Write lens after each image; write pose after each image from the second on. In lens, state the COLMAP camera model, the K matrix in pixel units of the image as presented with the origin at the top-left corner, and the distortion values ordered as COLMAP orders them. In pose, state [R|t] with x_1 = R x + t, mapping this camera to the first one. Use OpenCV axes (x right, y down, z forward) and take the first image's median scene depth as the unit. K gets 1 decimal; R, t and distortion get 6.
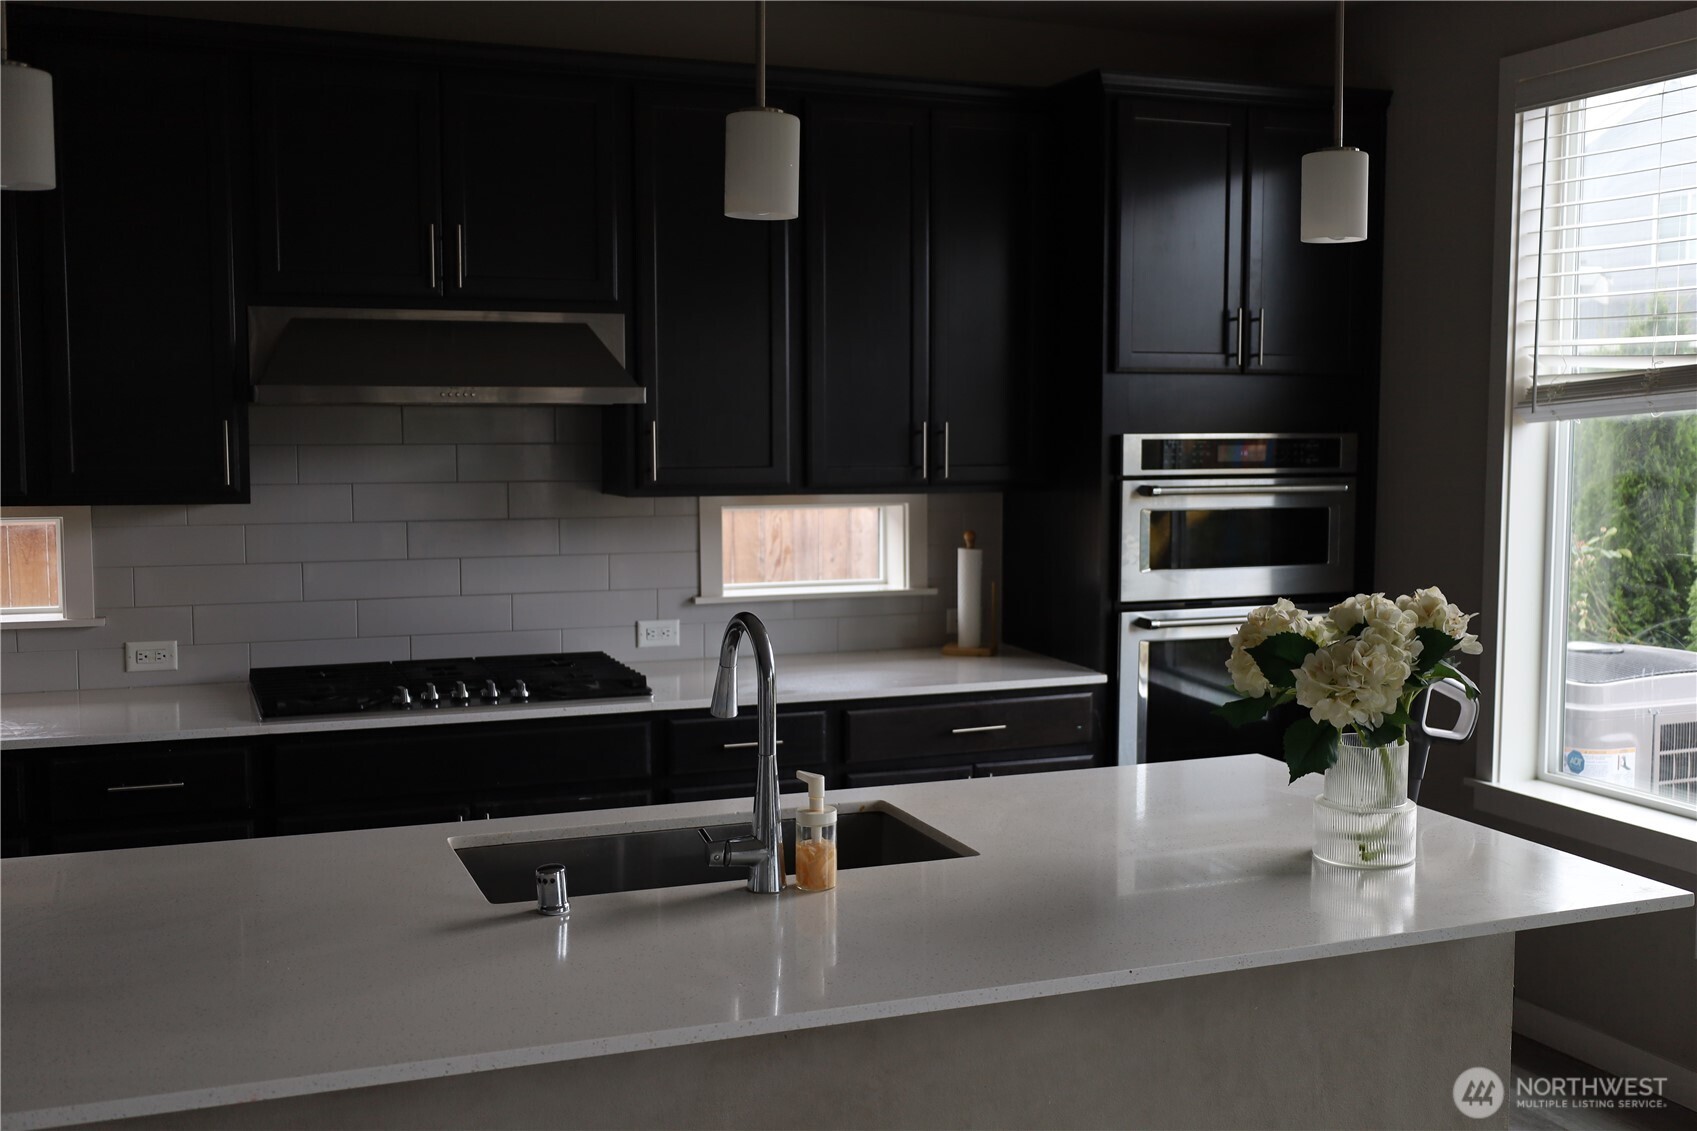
lens RADIAL K [[1769.3, 0, 848.5], [0, 1769.3, 565.5], [0, 0, 1]] dist [-0.007214, 0.012576]
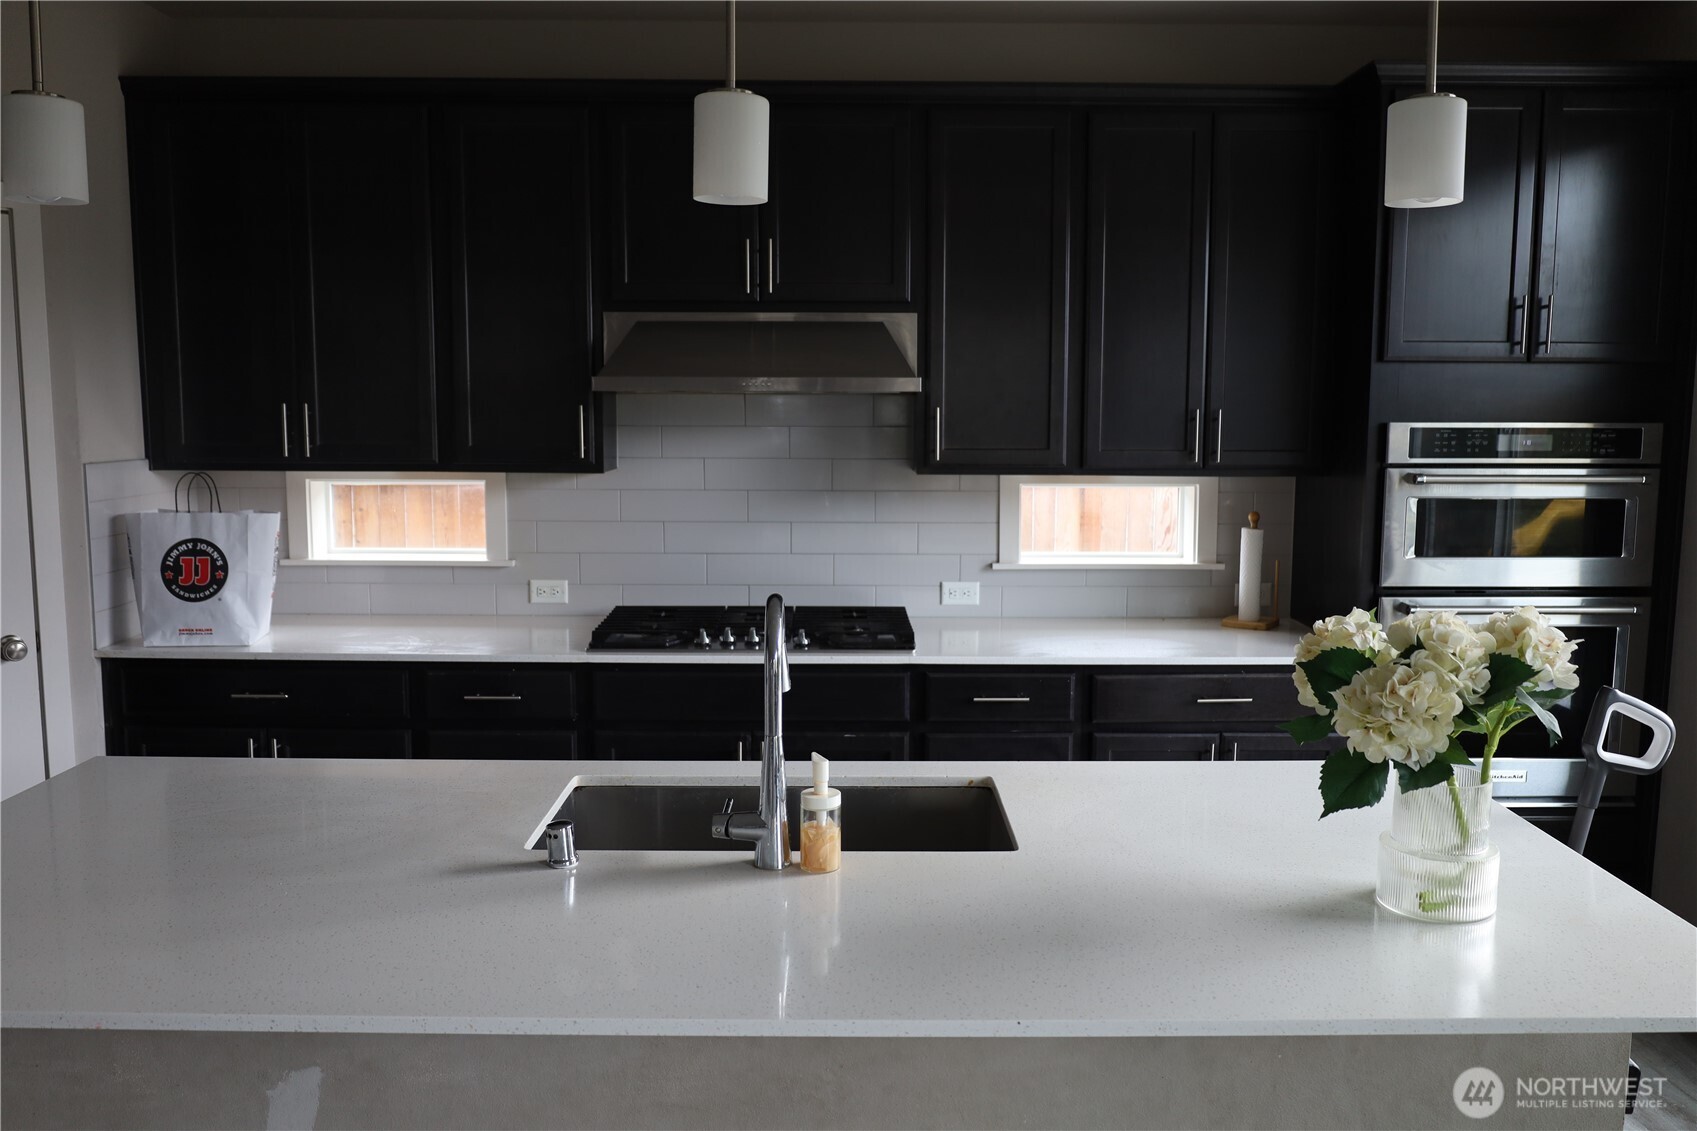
lens RADIAL K [[1365.8, 0, 848.5], [0, 1365.8, 565.5], [0, 0, 1]] dist [-0.029742, -0.000116]
pose [[0.929732, 0.045635, -0.365397, 0.158029], [-0.033134, 0.998634, 0.040413, -0.013753], [0.366742, -0.025467, 0.929974, 0.161955]]
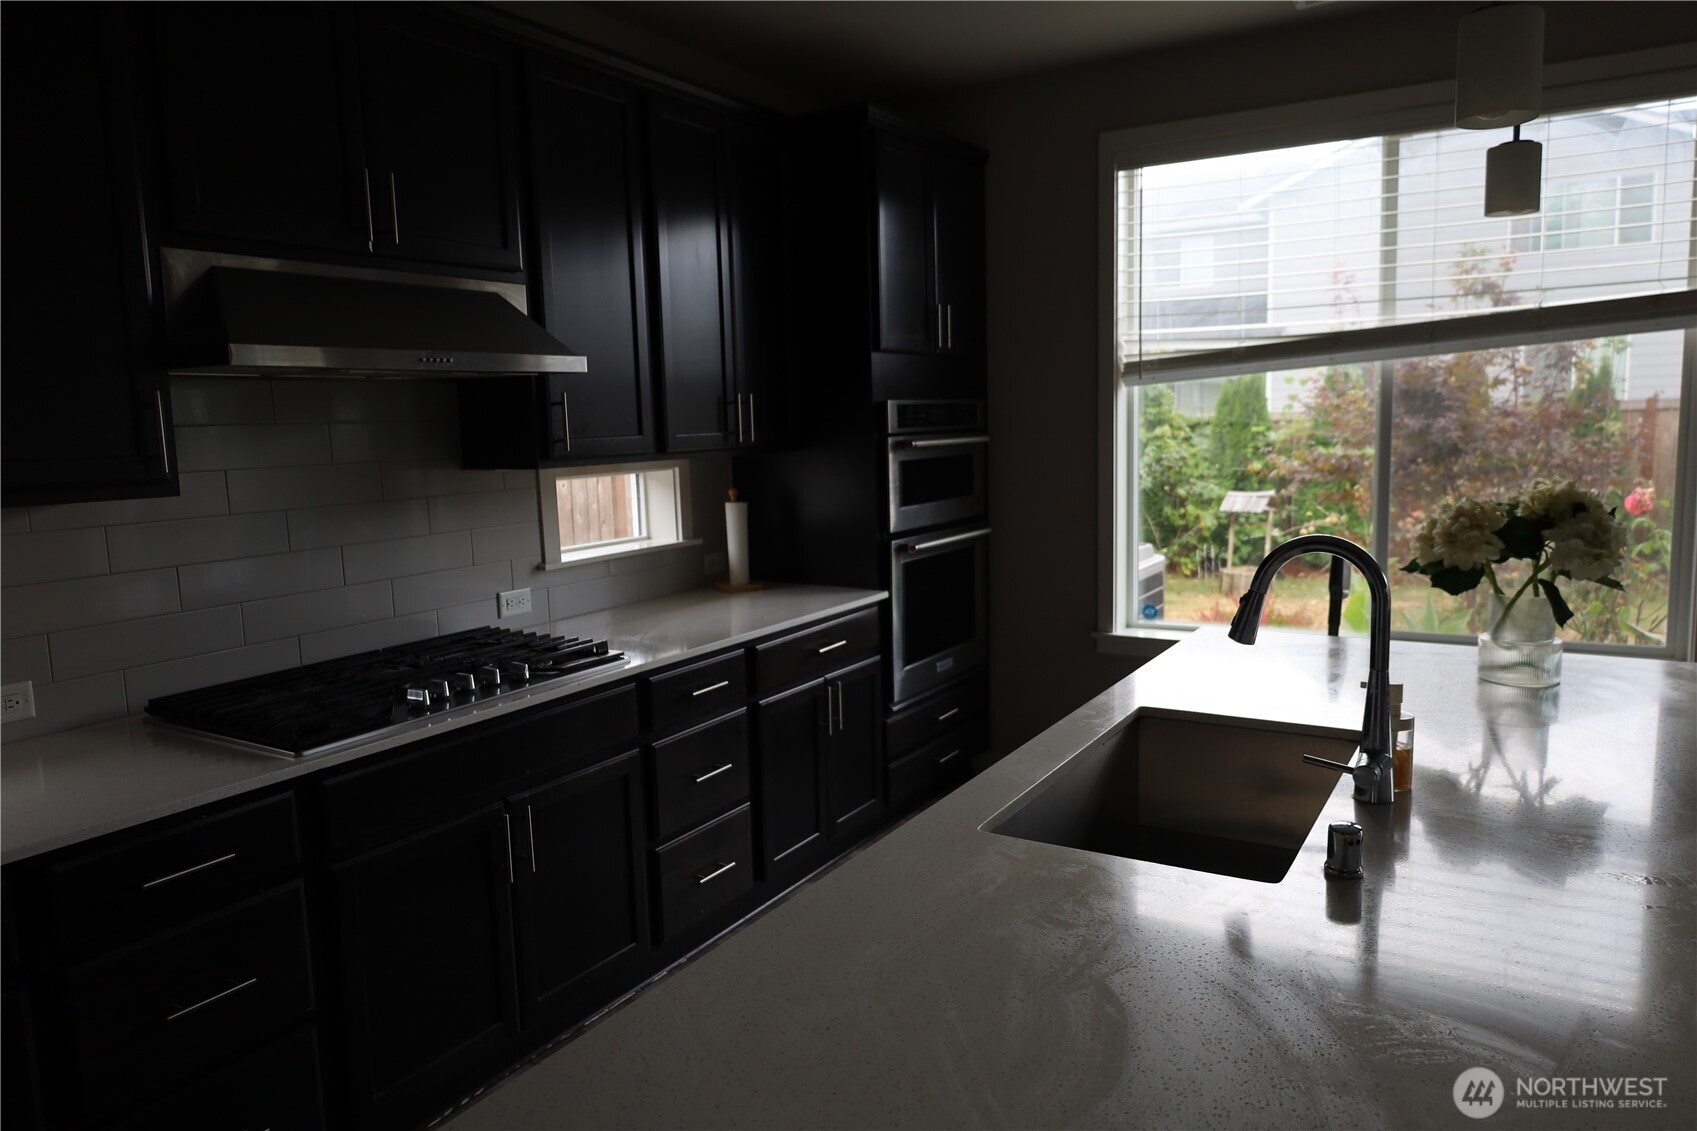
lens RADIAL K [[1163.1, 0, 848.5], [0, 1163.1, 565.5], [0, 0, 1]] dist [-0.009644, -0.000421]
pose [[0.791230, -0.101041, 0.603114, -0.386984], [0.079754, 0.994882, 0.062045, -0.010740], [-0.606296, -0.000991, 0.795238, 0.361401]]
